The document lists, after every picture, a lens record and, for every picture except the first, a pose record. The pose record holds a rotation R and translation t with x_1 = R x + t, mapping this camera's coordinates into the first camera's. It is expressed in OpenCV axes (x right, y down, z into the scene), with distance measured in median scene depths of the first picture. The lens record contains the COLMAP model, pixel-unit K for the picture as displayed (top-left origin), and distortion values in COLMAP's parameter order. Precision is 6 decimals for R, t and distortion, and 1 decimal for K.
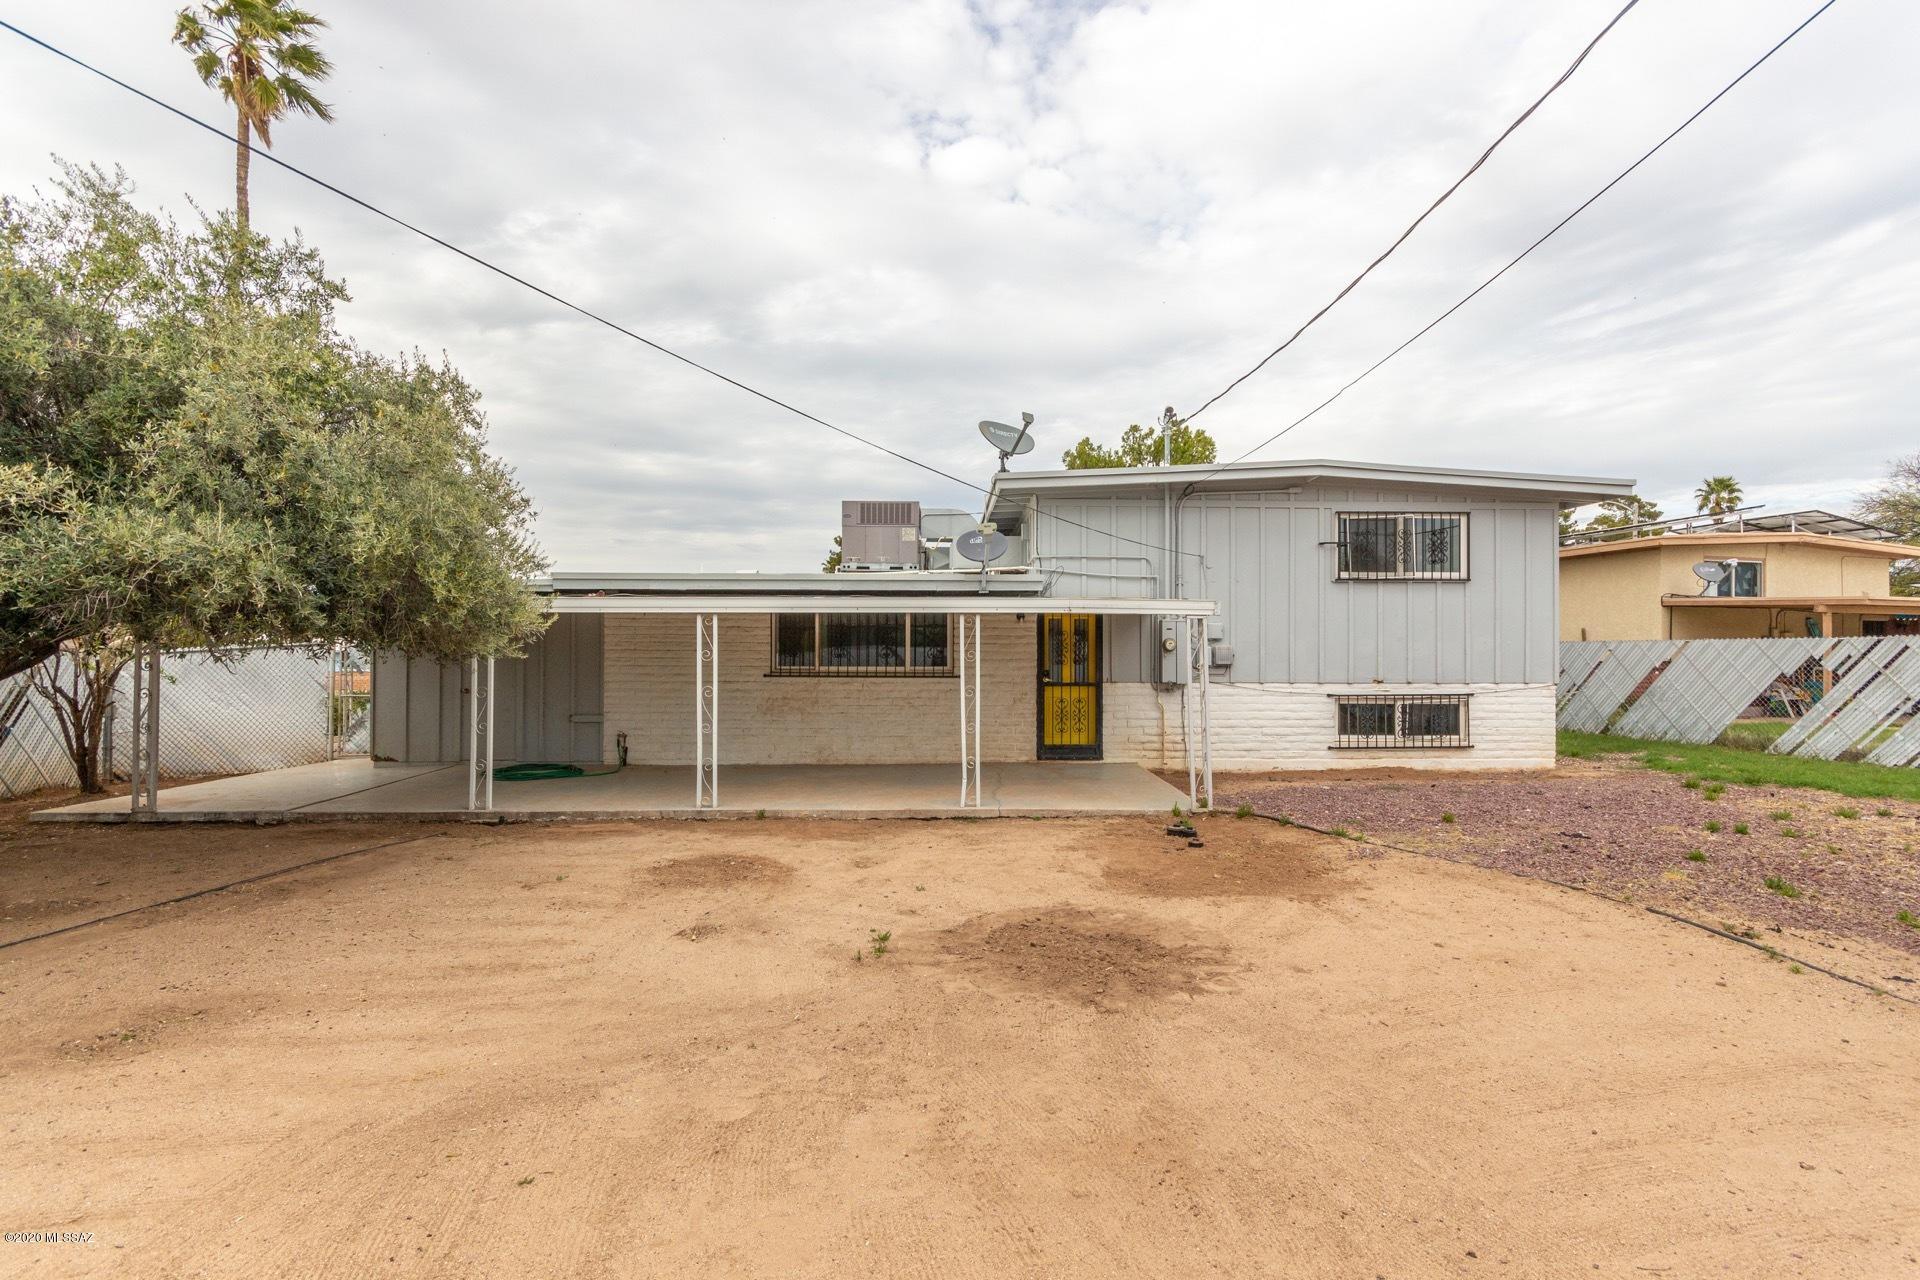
lens RADIAL K [[884.4, 0, 982.9], [0, 884.4, 643.7], [0, 0, 1]] dist [0.002526, 0.001517]
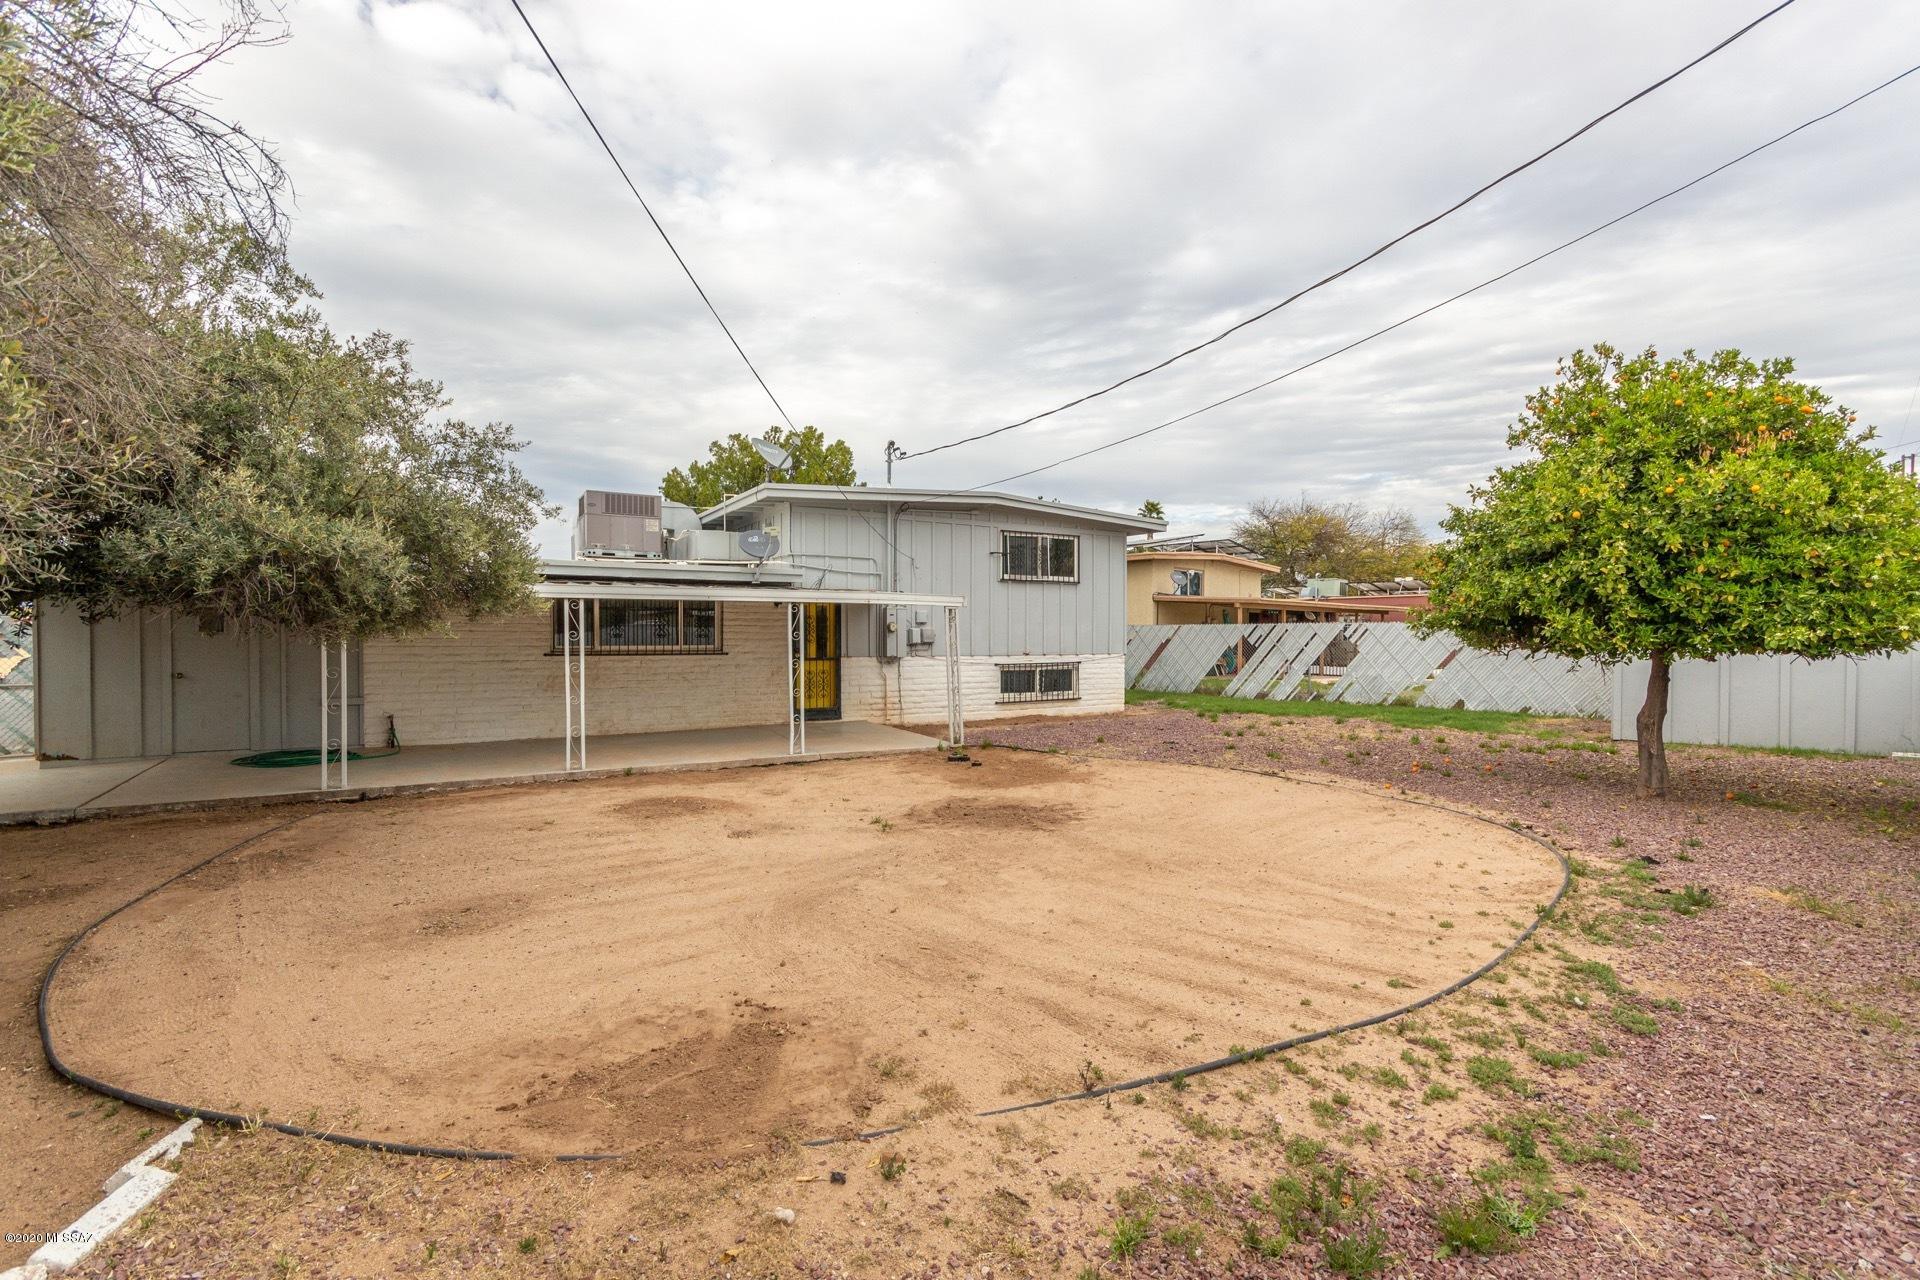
lens RADIAL K [[884.4, 0, 982.9], [0, 884.4, 643.7], [0, 0, 1]] dist [0.002526, 0.001517]
pose [[0.866112, -0.005794, 0.499817, -0.311922], [-0.004990, 0.999783, 0.020235, -0.001311], [-0.499825, -0.020020, 0.865895, -0.174946]]
